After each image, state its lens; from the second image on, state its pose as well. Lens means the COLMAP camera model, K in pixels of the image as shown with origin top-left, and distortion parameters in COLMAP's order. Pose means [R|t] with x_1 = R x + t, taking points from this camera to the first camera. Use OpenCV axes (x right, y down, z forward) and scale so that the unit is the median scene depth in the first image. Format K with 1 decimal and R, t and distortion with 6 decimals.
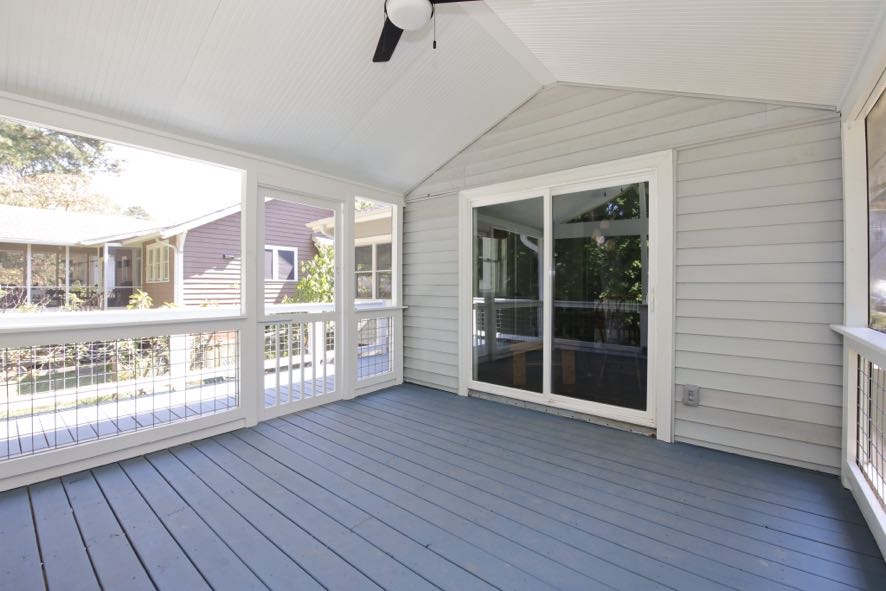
lens RADIAL K [[376.1, 0, 438.5], [0, 376.1, 288.3], [0, 0, 1]] dist [0.001740, -0.014039]
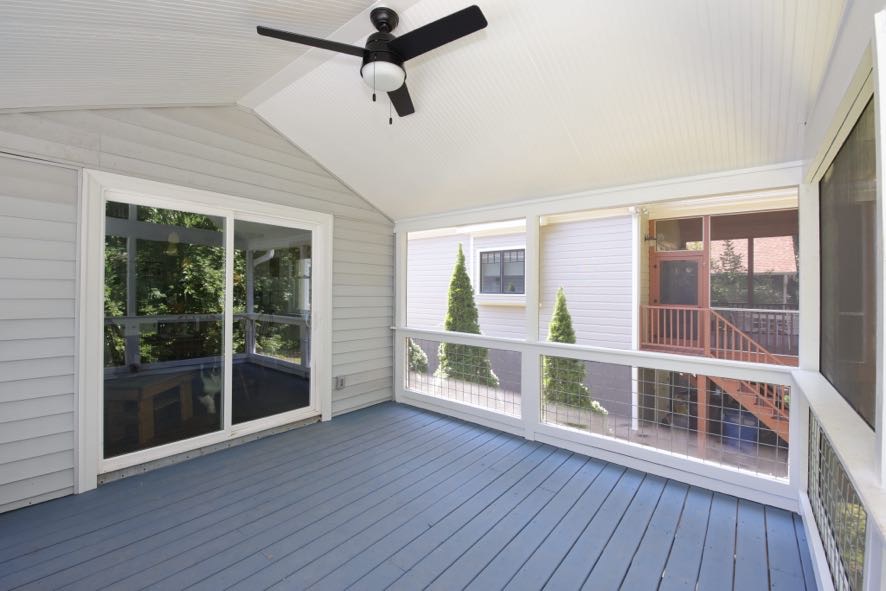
lens RADIAL K [[376.1, 0, 438.5], [0, 376.1, 288.3], [0, 0, 1]] dist [0.001740, -0.014039]
pose [[0.003973, 0.001073, 0.999992, -0.695903], [-0.008094, 0.999967, -0.001041, -0.077719], [-0.999959, -0.008090, 0.003981, 0.502722]]
